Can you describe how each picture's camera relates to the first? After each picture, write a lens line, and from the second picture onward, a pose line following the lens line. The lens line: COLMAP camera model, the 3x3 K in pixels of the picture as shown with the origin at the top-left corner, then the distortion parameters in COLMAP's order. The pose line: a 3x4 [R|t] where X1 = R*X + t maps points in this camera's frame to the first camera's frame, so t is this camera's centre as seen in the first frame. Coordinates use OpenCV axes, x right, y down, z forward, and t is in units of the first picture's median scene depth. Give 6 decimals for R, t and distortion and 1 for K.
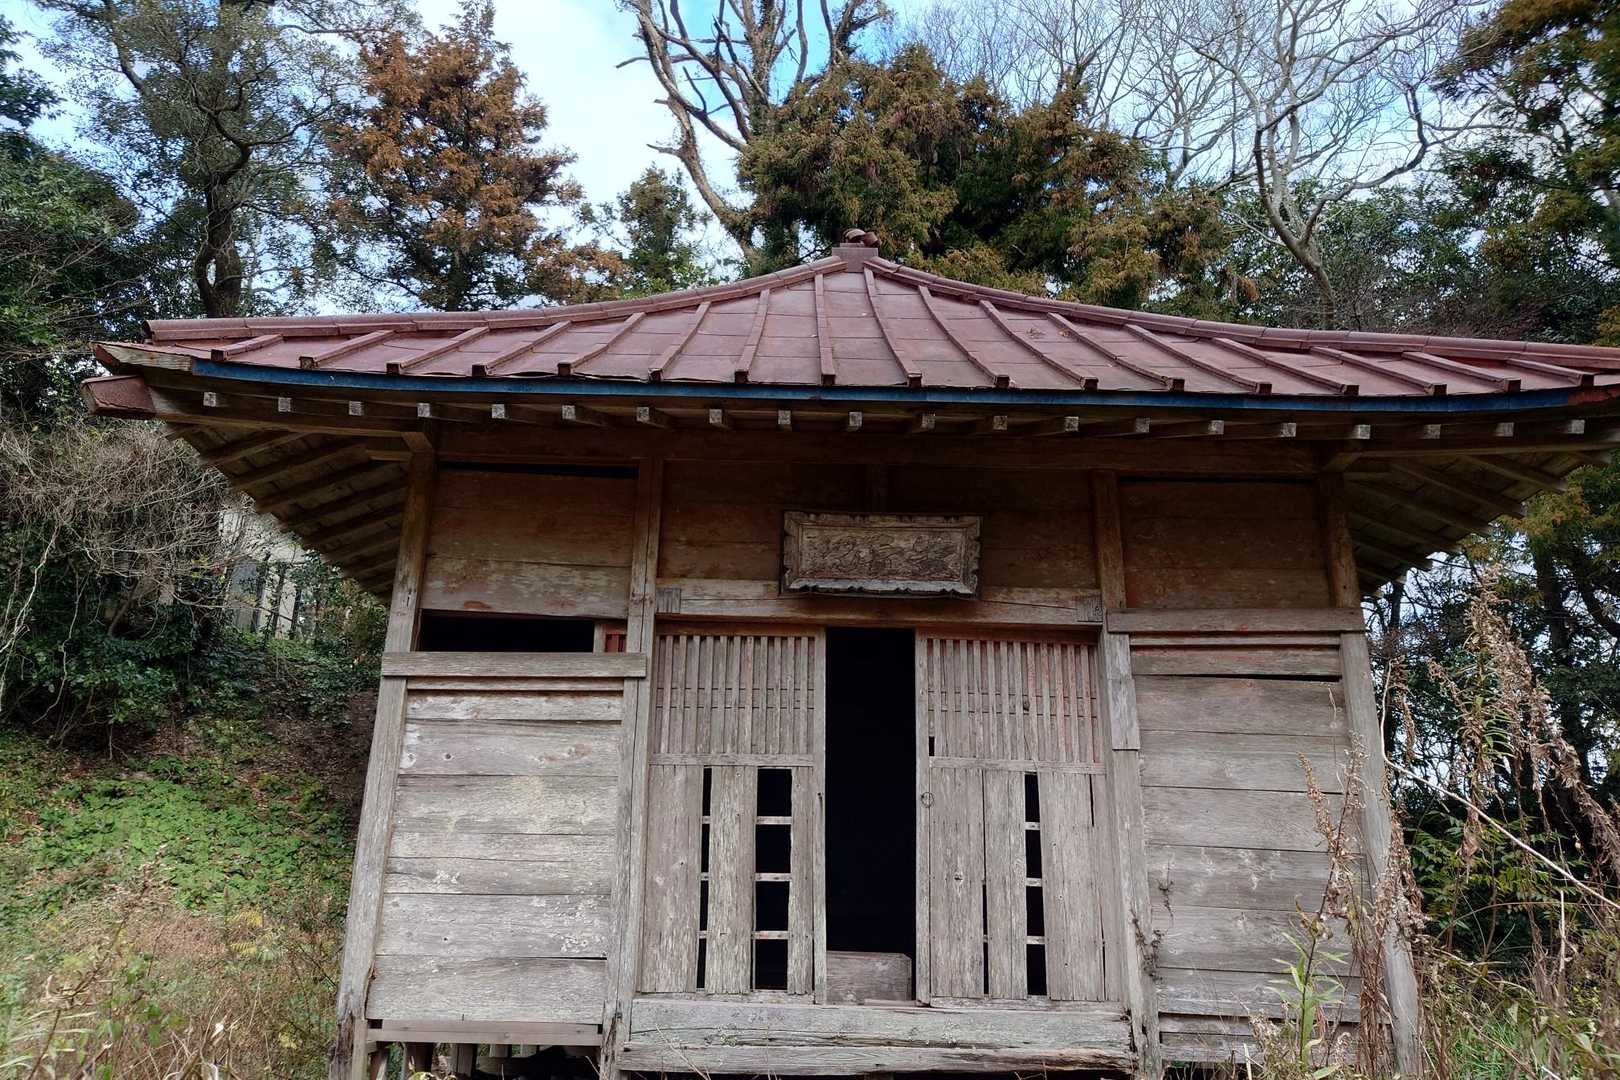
lens RADIAL K [[1203.3, 0, 810.0], [0, 1203.3, 540.0], [0, 0, 1]] dist [0.008491, 0.001475]
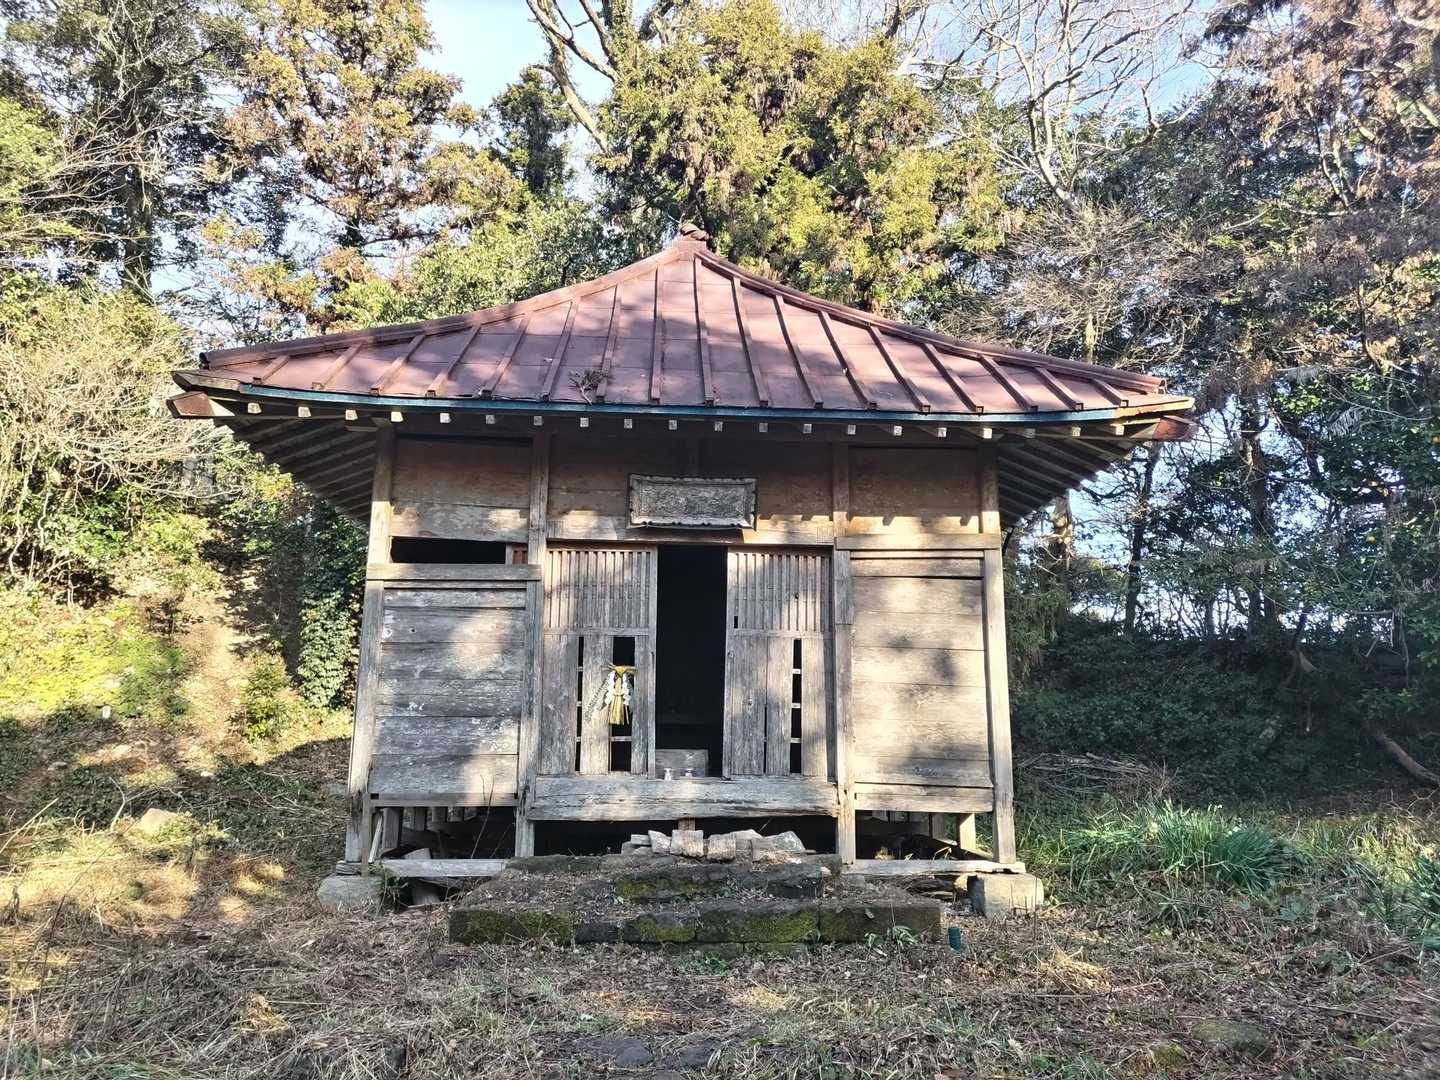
lens RADIAL K [[973.8, 0, 720.0], [0, 973.8, 540.0], [0, 0, 1]] dist [0.094559, -0.000294]
pose [[0.998425, 0.002733, 0.056035, 0.024705], [-0.009586, 0.992433, 0.122410, -0.095684], [-0.055276, -0.122755, 0.990896, -0.268107]]
